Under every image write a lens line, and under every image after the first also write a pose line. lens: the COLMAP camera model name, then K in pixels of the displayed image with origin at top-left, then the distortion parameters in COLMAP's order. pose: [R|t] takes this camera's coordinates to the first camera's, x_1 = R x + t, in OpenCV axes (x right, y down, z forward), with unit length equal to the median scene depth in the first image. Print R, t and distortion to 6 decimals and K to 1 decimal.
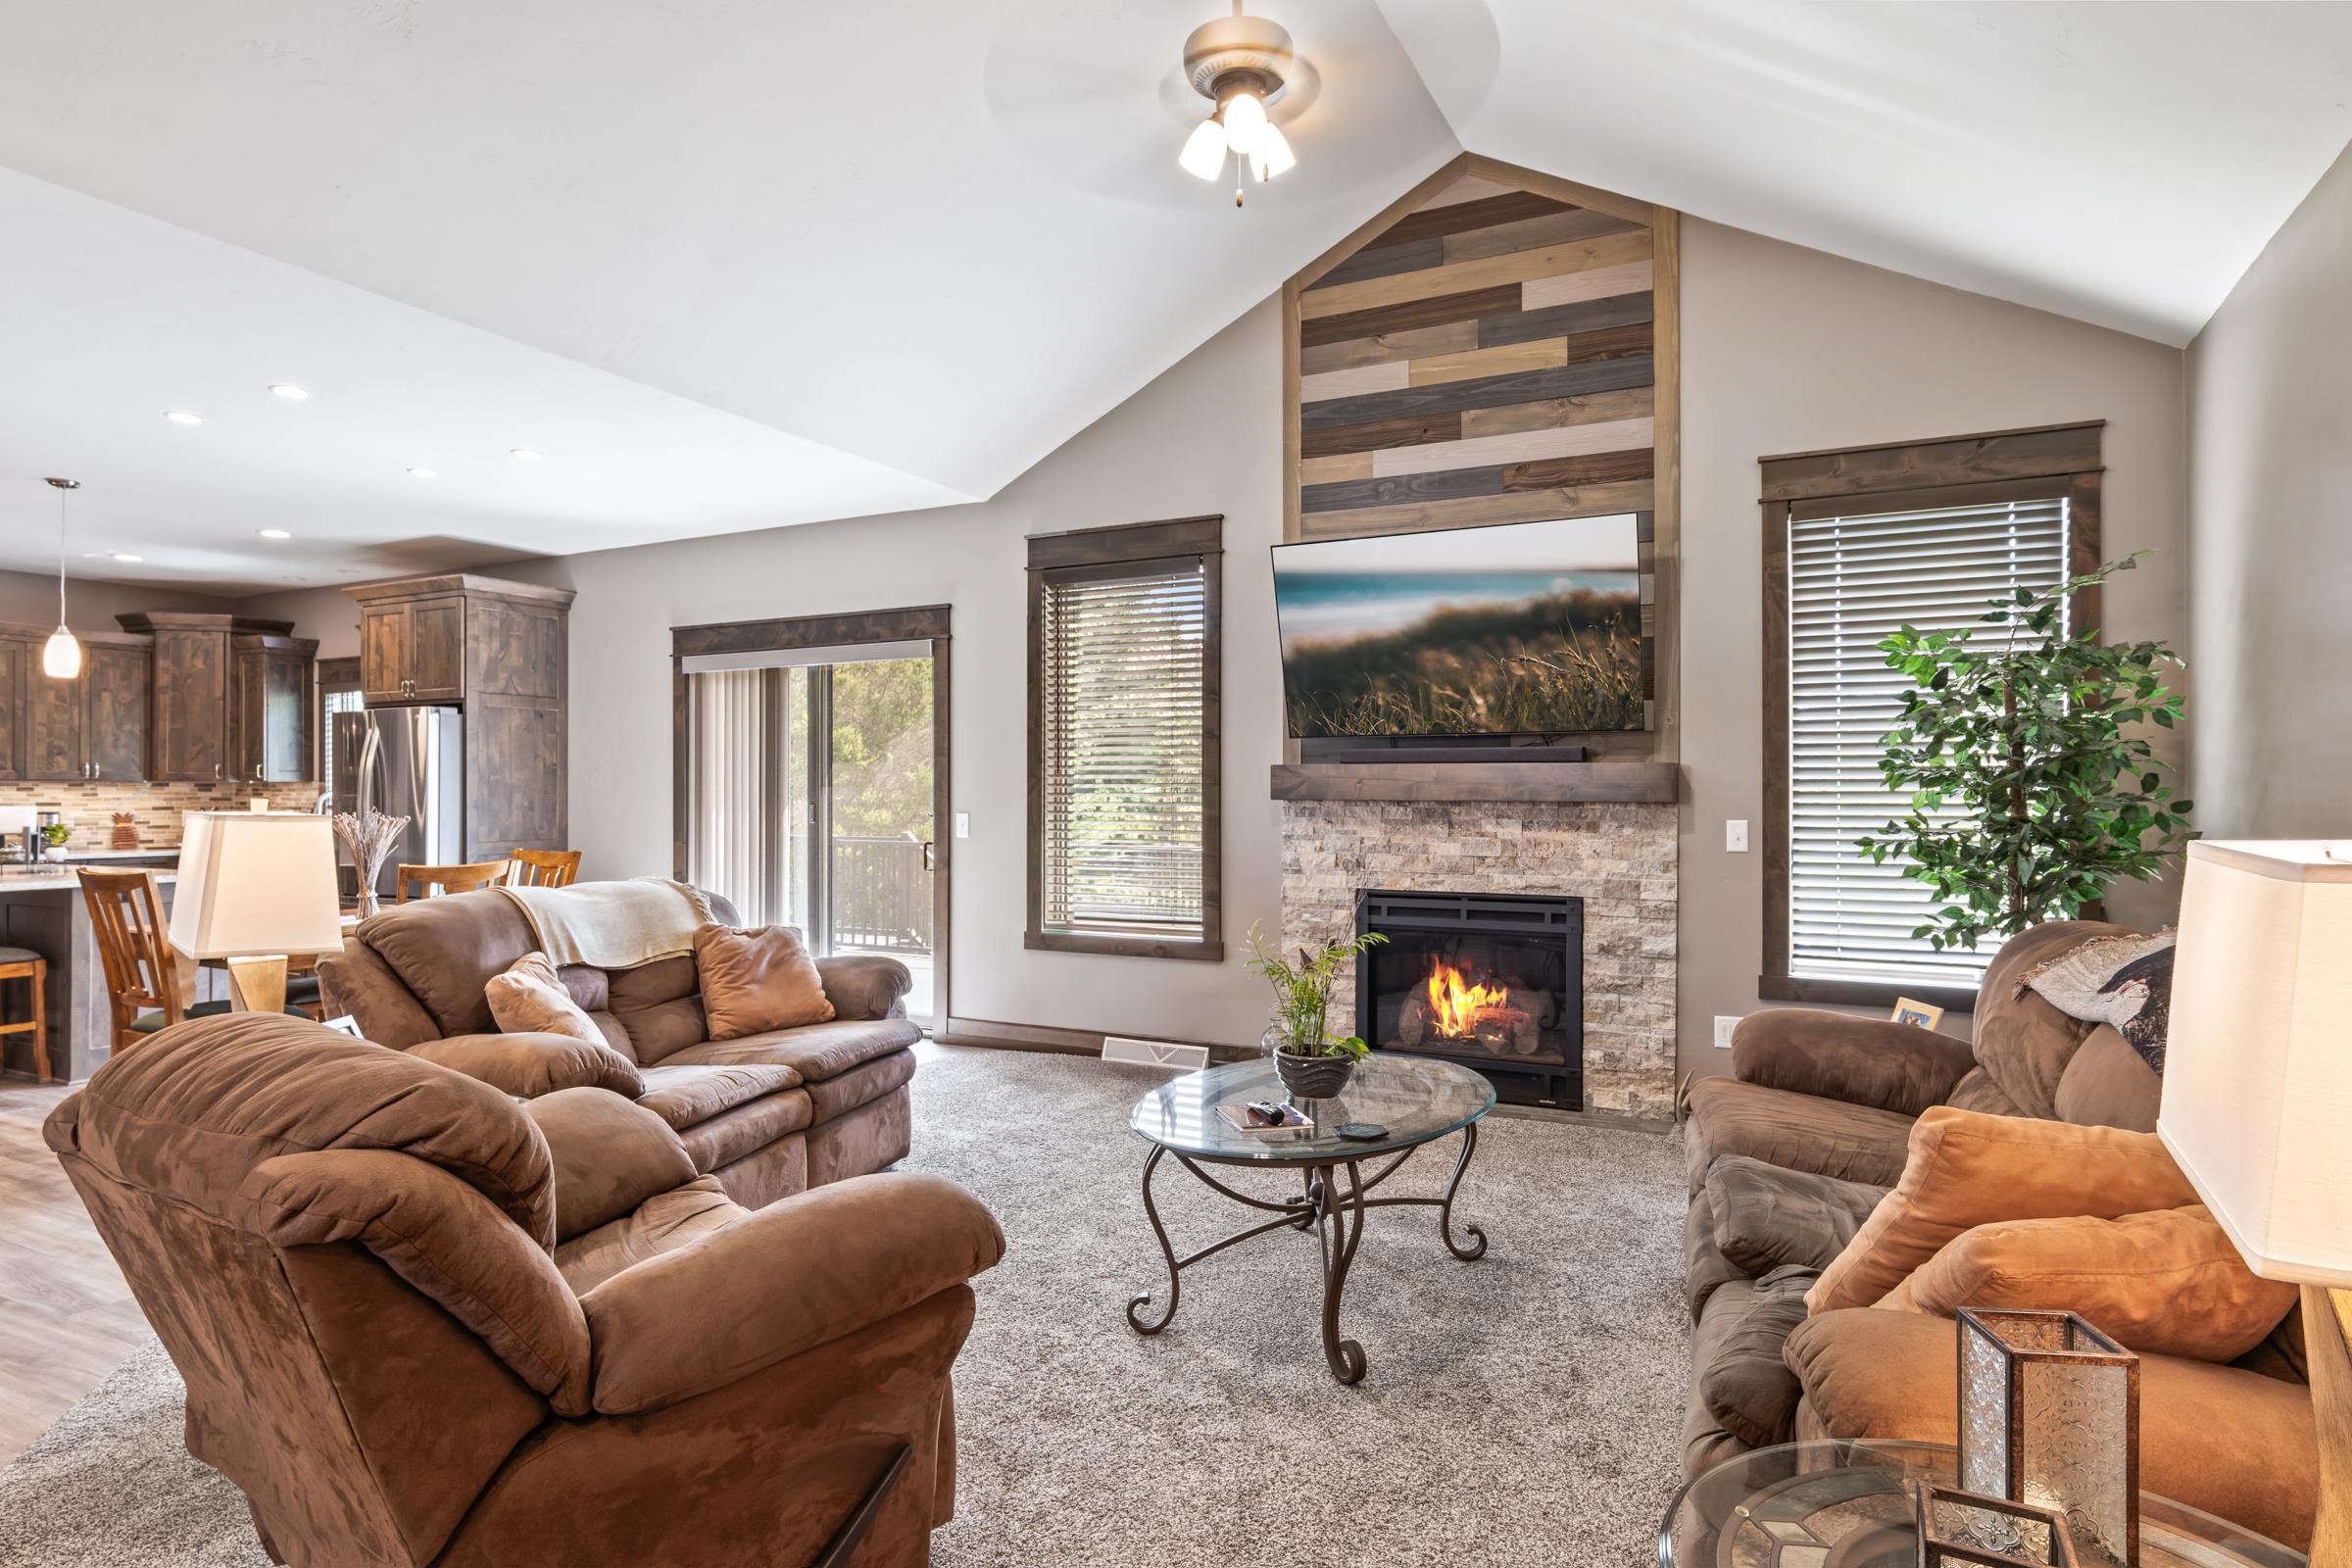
lens RADIAL K [[1325.9, 0, 1178.1], [0, 1325.9, 784.0], [0, 0, 1]] dist [0.006351, -0.000570]
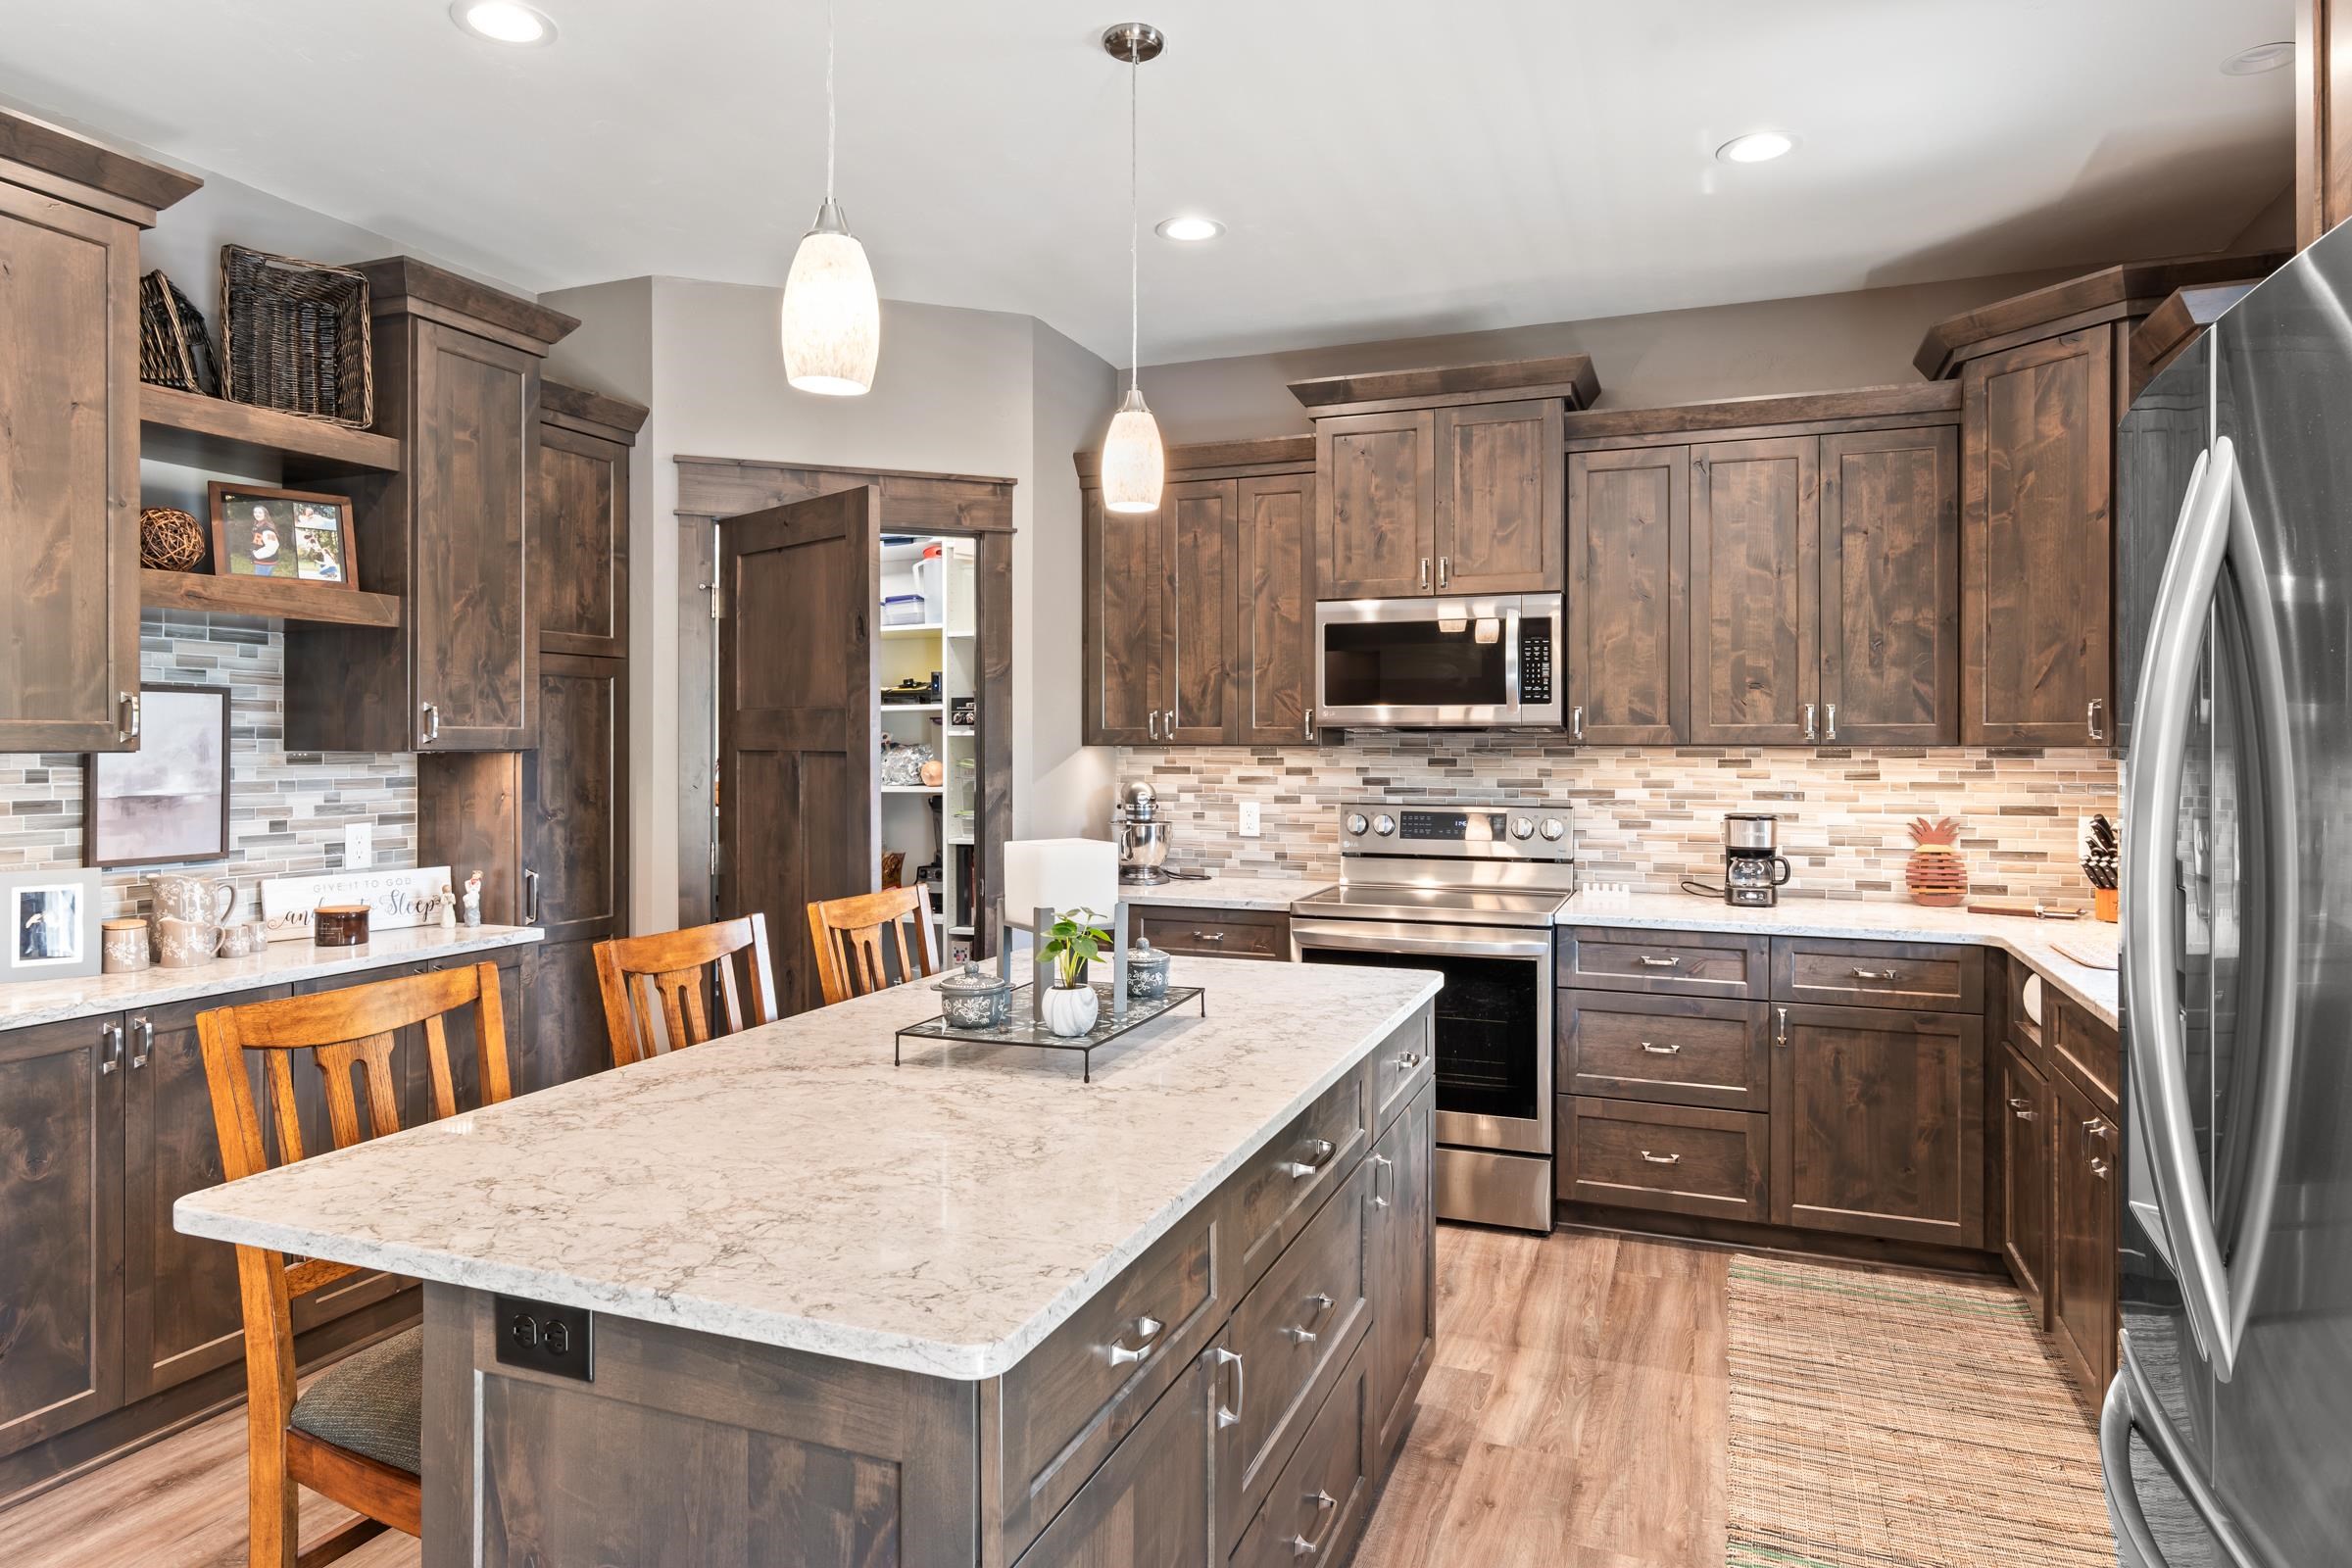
lens RADIAL K [[1370.7, 0, 1191.0], [0, 1370.7, 742.9], [0, 0, 1]] dist [0.001356, 0.000093]
pose [[0.105183, 0.003830, -0.994445, -0.588423], [0.009439, 0.999944, 0.004849, -0.010883], [0.994408, -0.009897, 0.105141, 1.108023]]
